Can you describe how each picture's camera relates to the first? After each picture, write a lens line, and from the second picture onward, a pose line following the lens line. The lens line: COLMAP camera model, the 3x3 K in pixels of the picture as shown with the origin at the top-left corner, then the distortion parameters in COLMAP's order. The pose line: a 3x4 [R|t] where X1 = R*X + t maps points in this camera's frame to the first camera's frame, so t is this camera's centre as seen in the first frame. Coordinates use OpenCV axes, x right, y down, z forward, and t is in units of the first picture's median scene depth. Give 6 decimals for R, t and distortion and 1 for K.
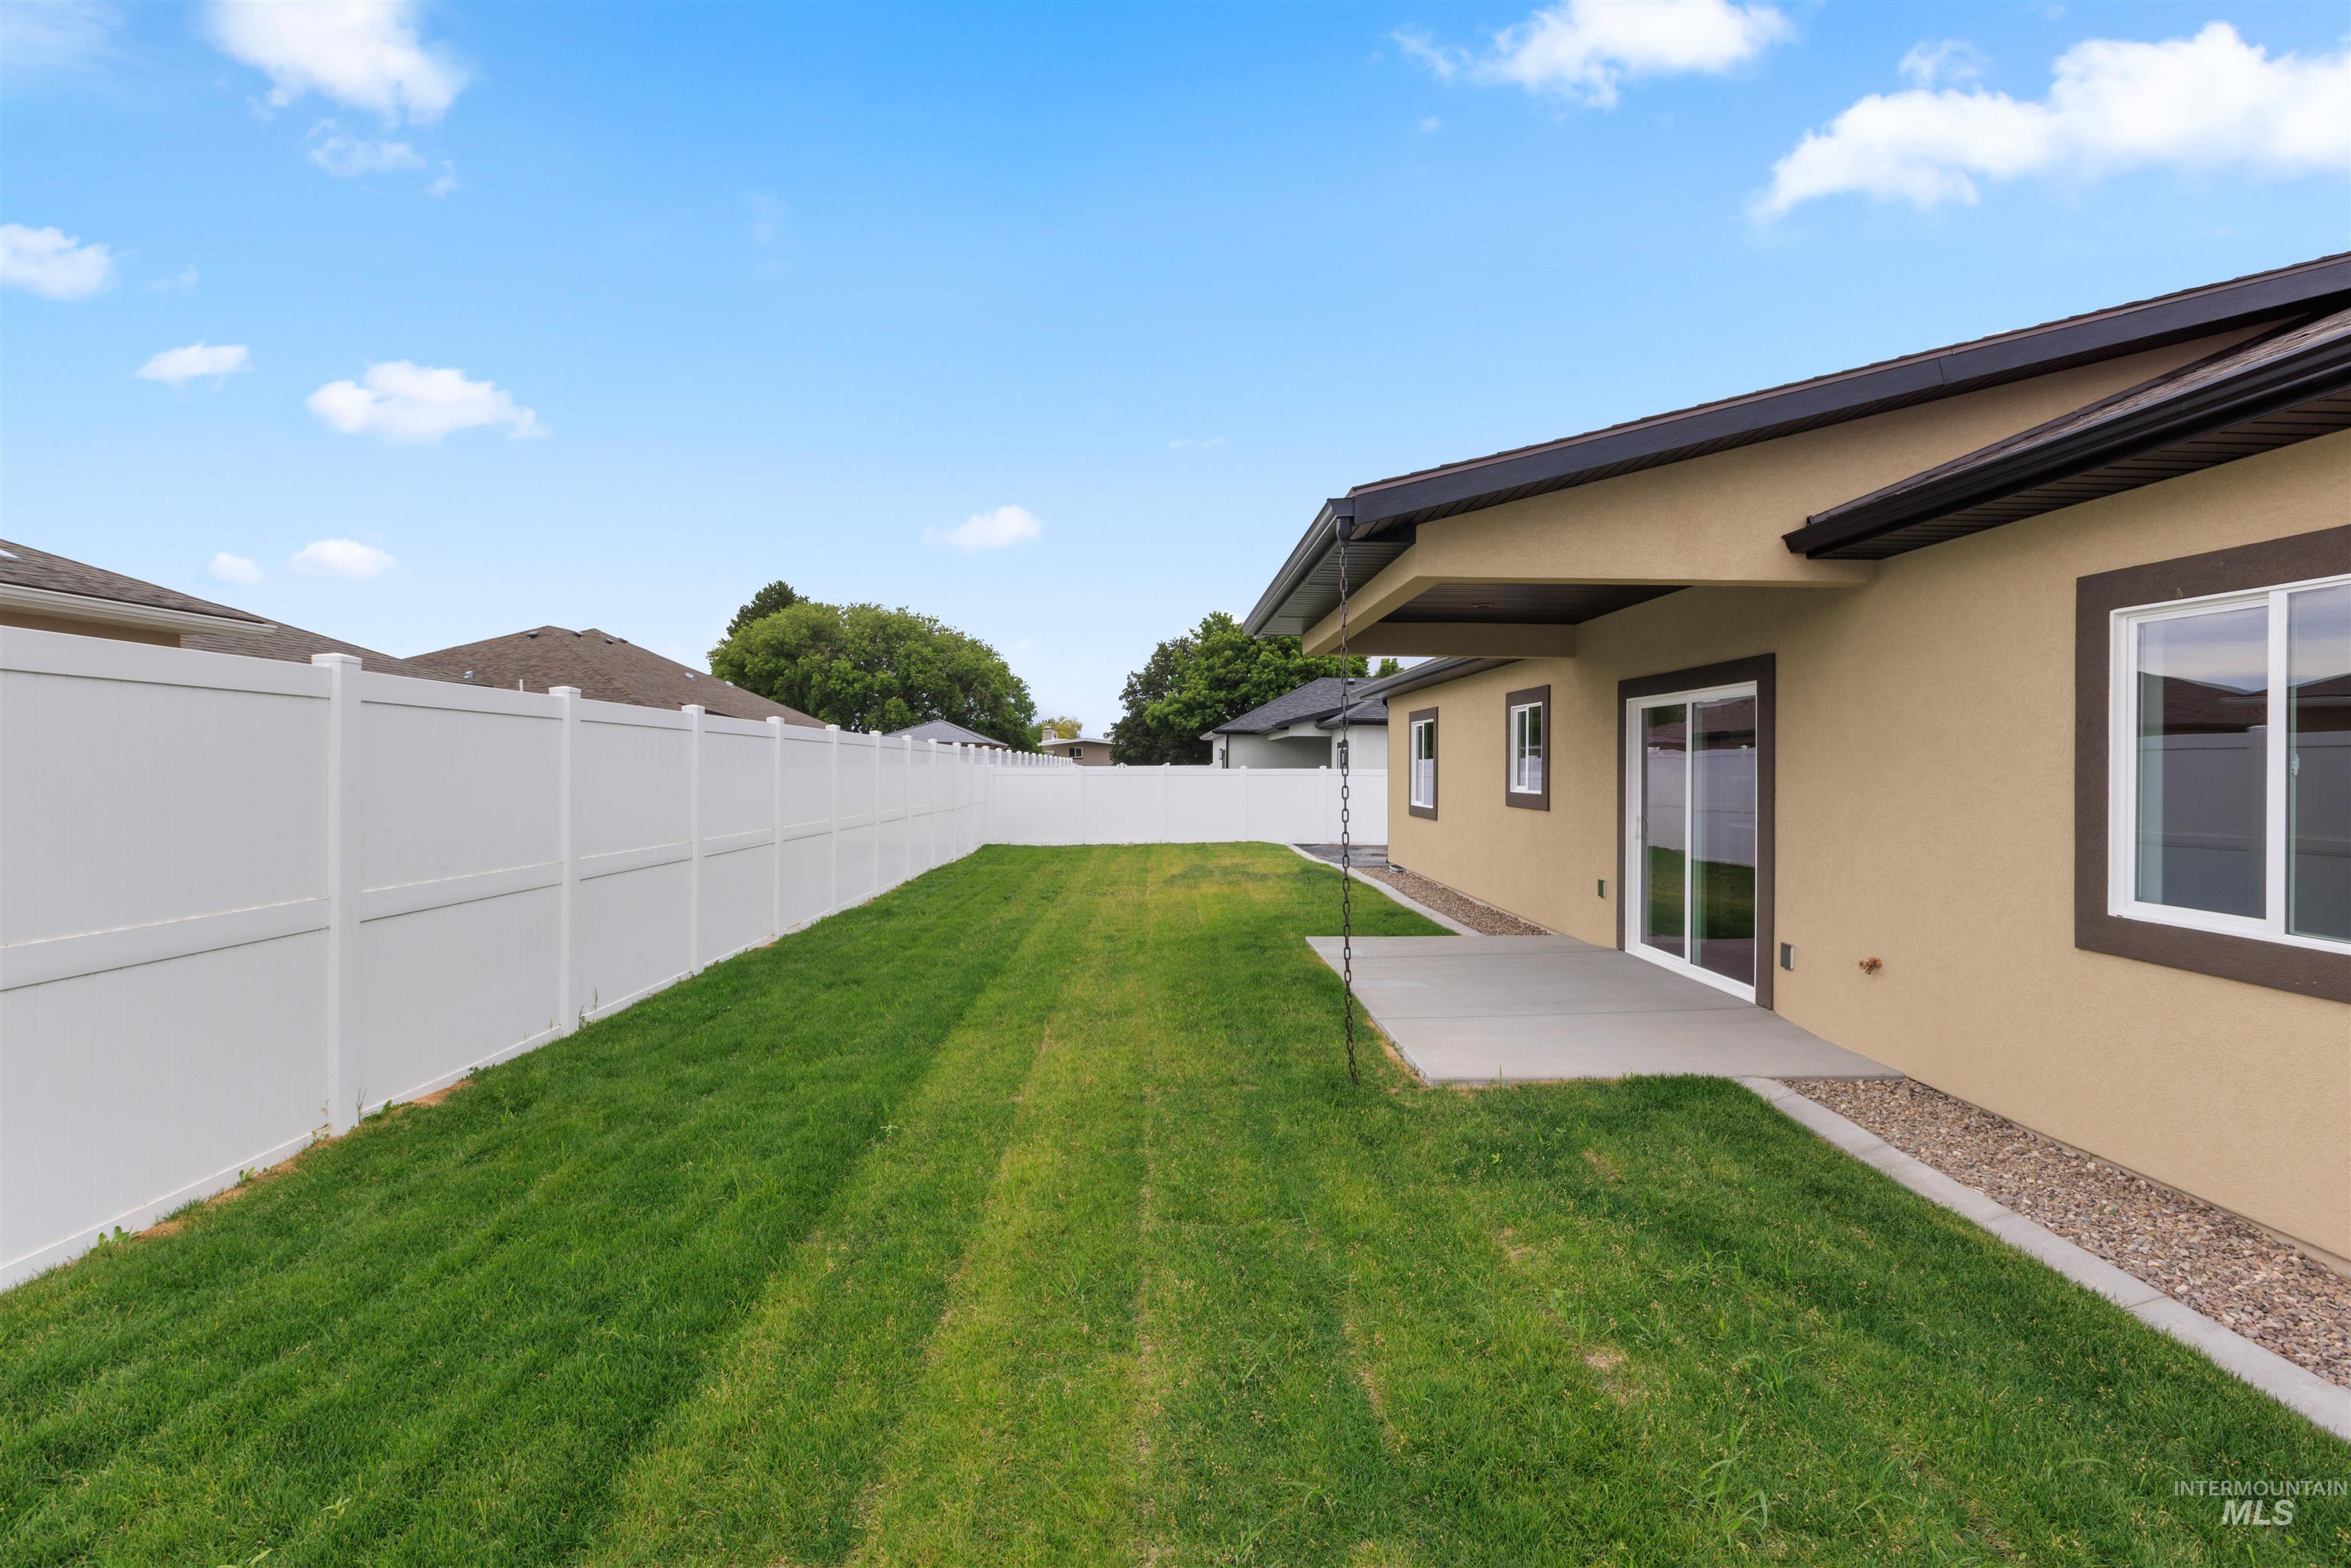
lens RADIAL K [[1053.2, 0, 1181.0], [0, 1053.2, 781.7], [0, 0, 1]] dist [0.003031, -0.000688]
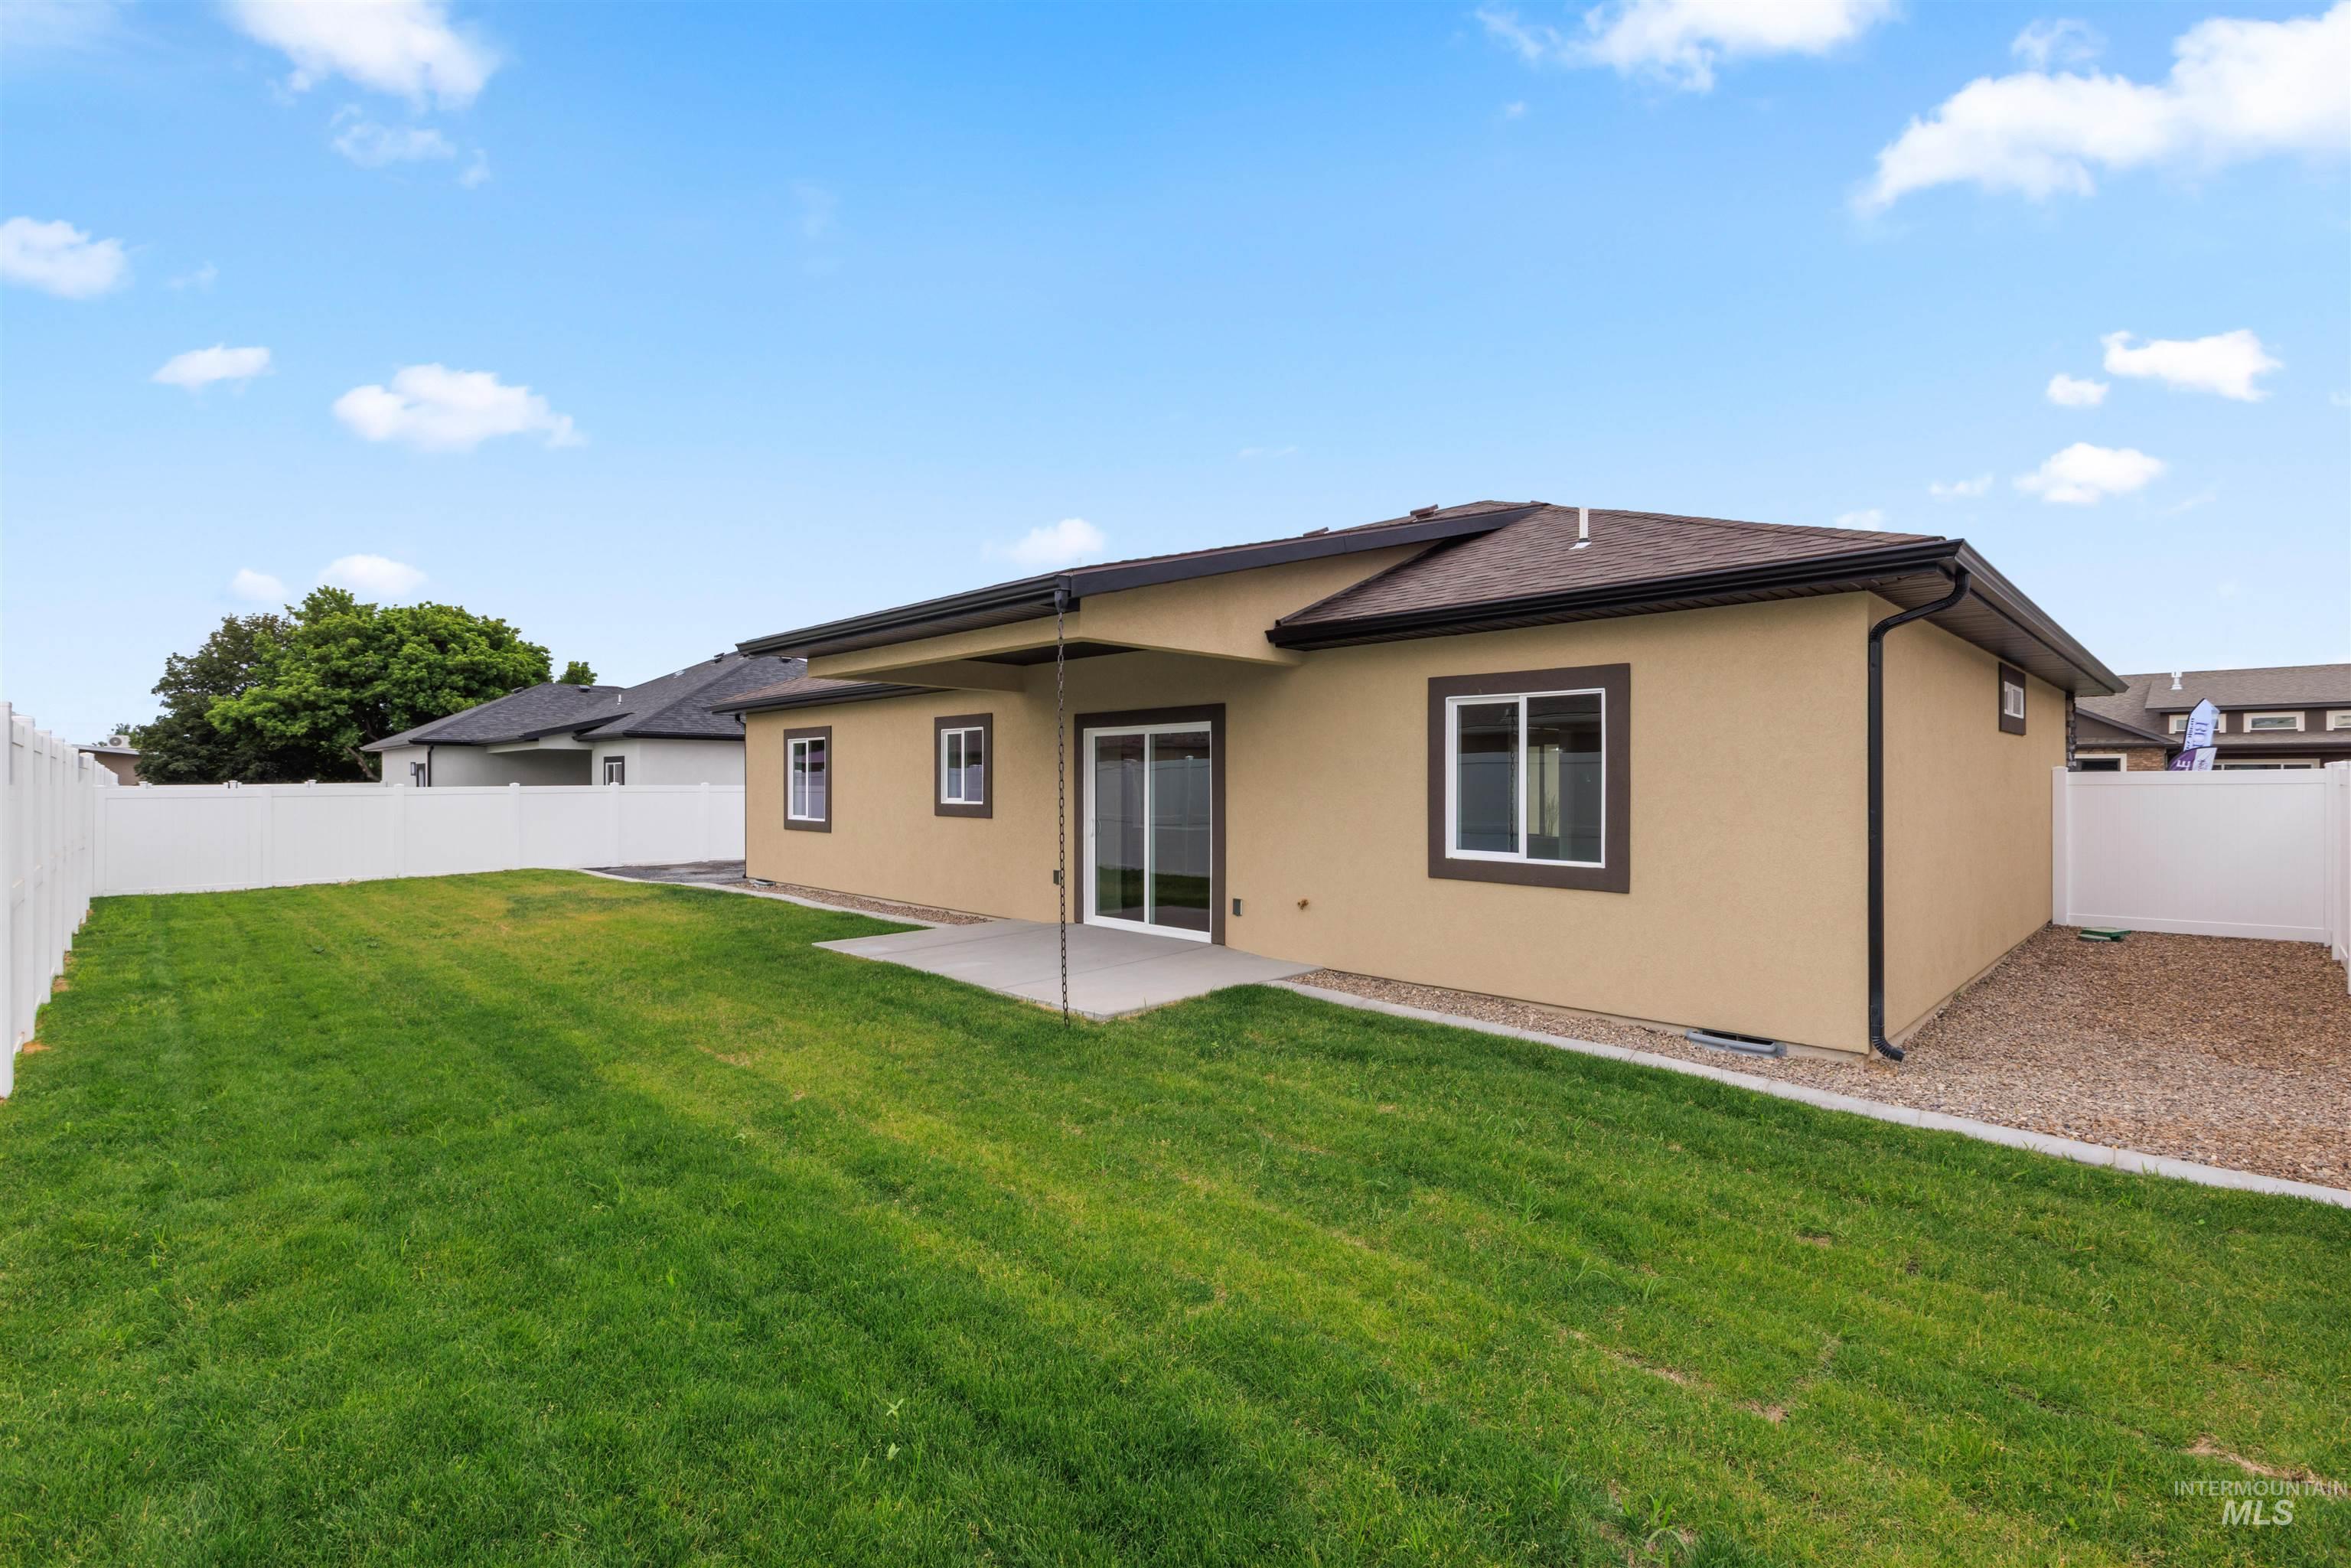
lens RADIAL K [[1053.2, 0, 1181.0], [0, 1053.2, 781.7], [0, 0, 1]] dist [0.003031, -0.000688]
pose [[0.730547, -0.006675, 0.682830, -0.393456], [0.016328, 0.999837, -0.007695, -0.001457], [-0.682667, 0.016771, 0.730537, -0.029360]]
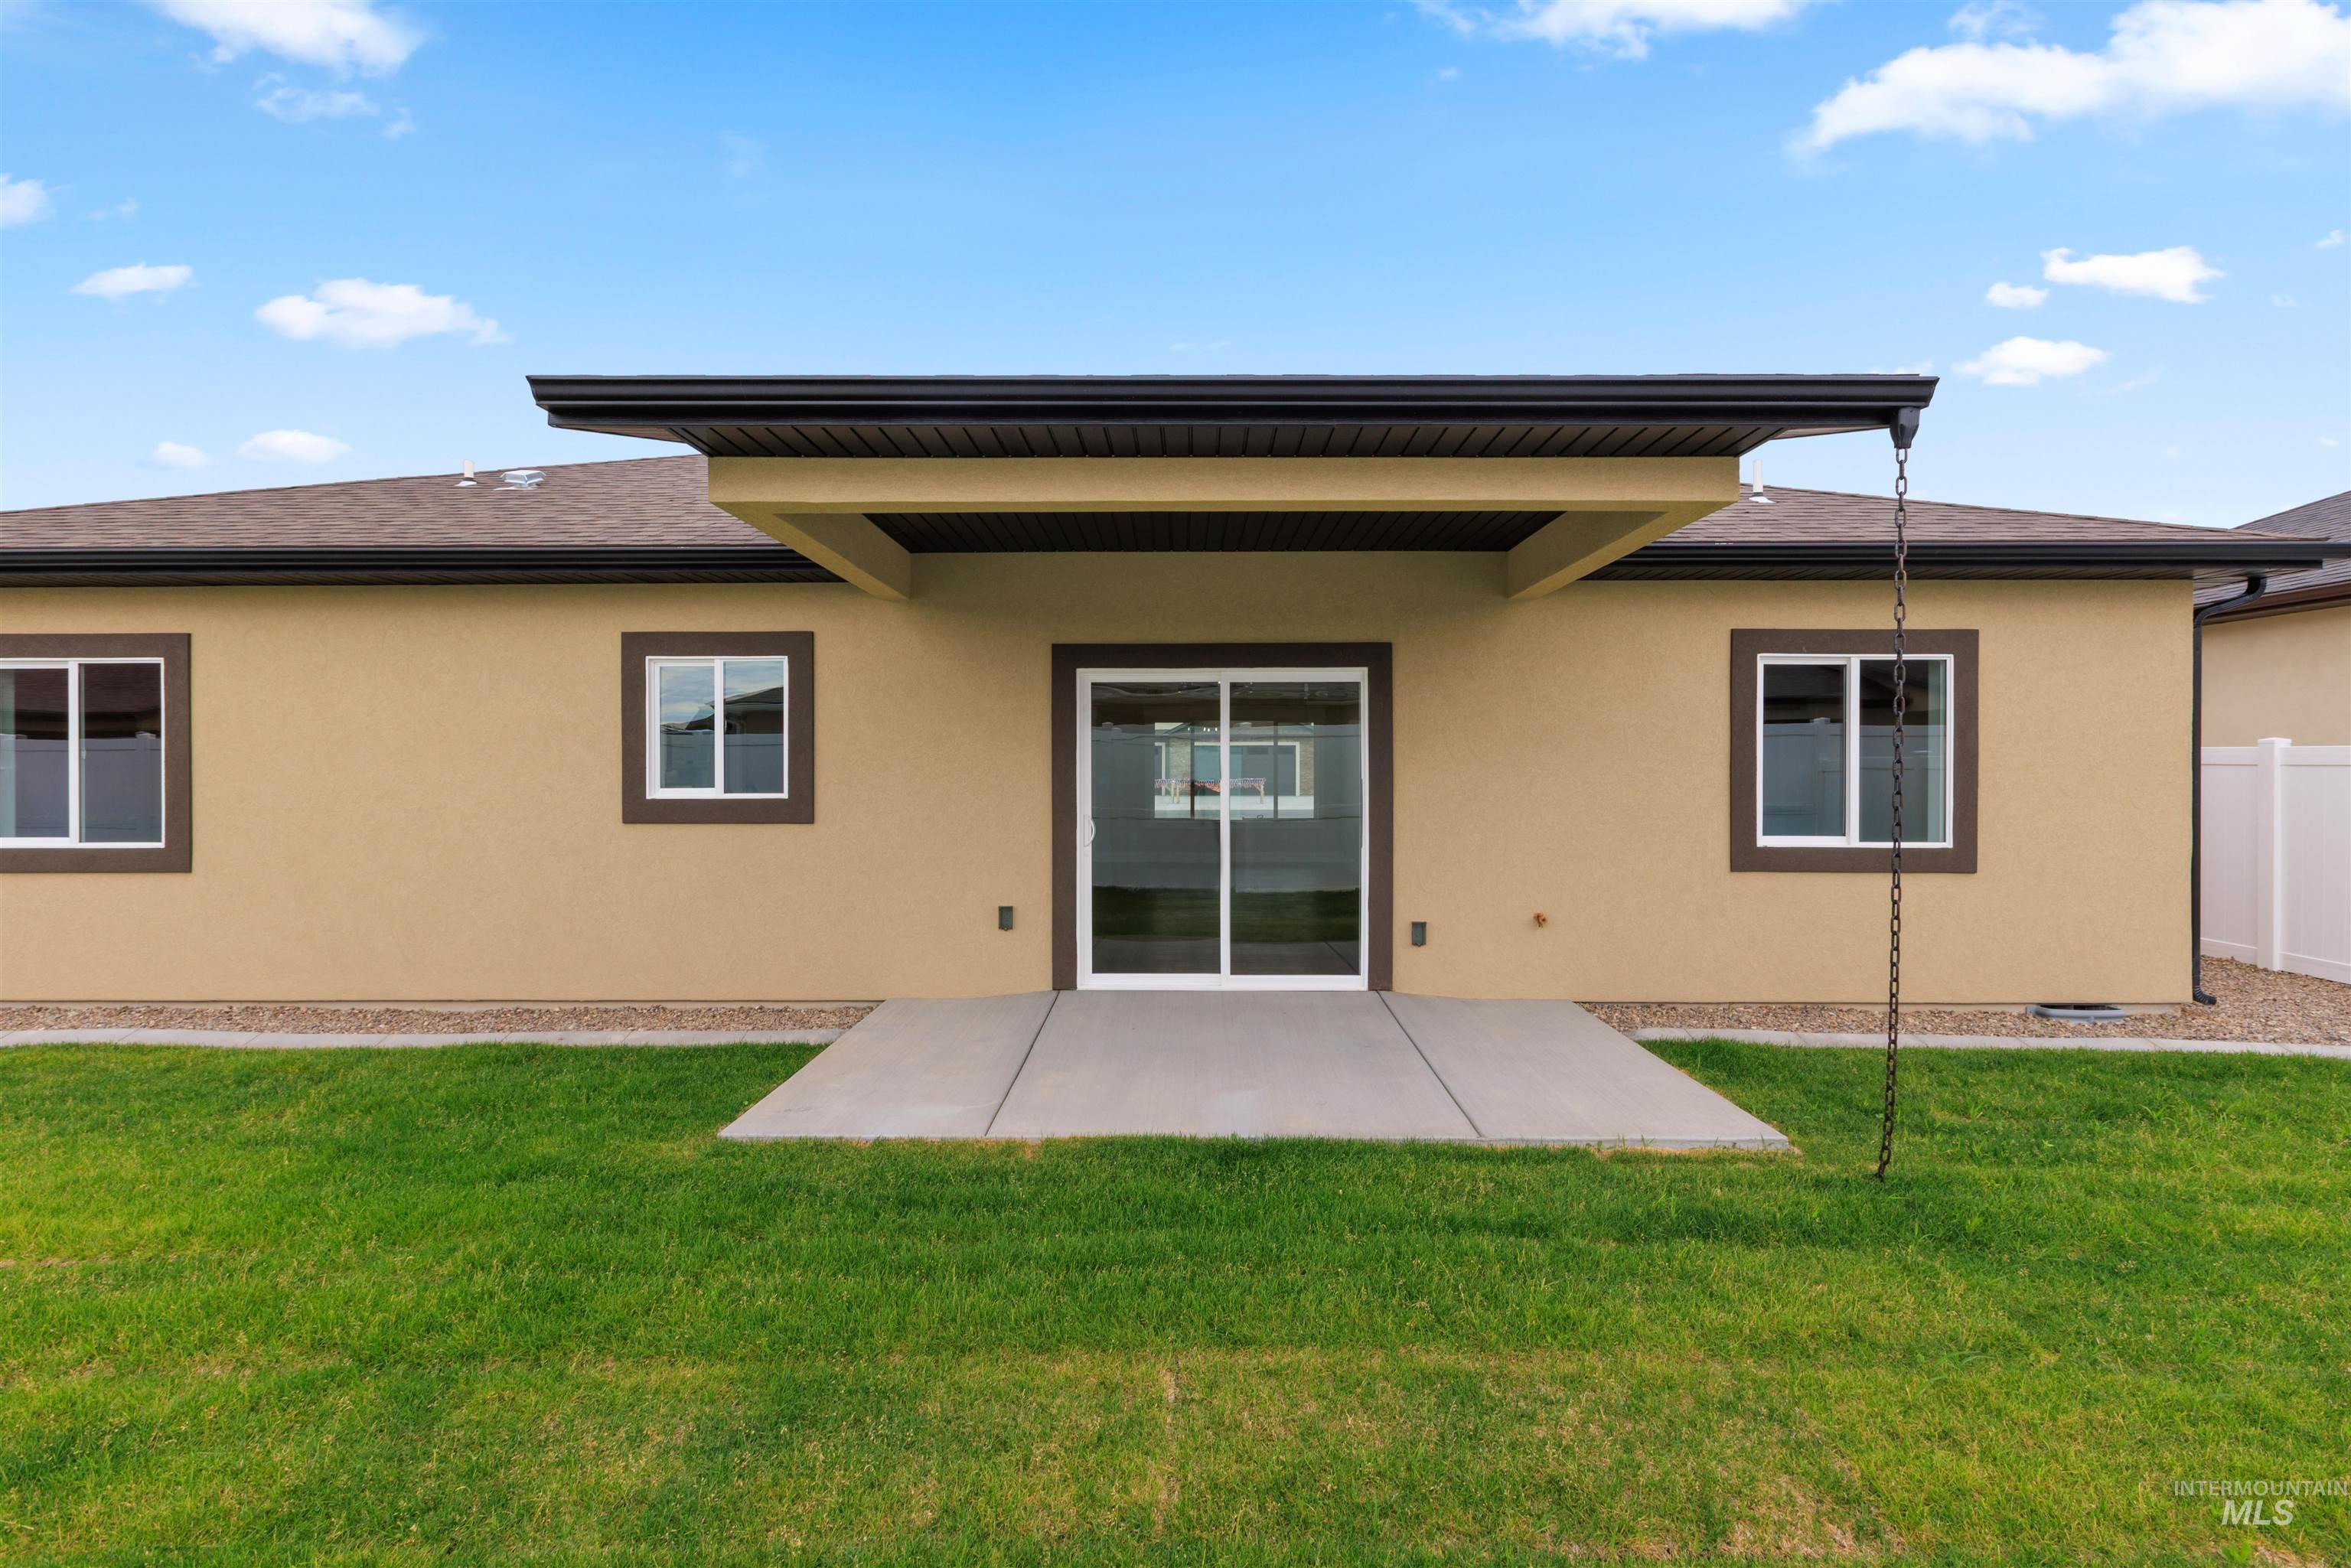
lens RADIAL K [[1053.2, 0, 1181.0], [0, 1053.2, 781.7], [0, 0, 1]] dist [0.003031, -0.000688]
pose [[0.040212, -0.023828, 0.998907, -0.377235], [0.017680, 0.999576, 0.023132, -0.011346], [-0.999035, 0.016731, 0.040617, 0.936638]]
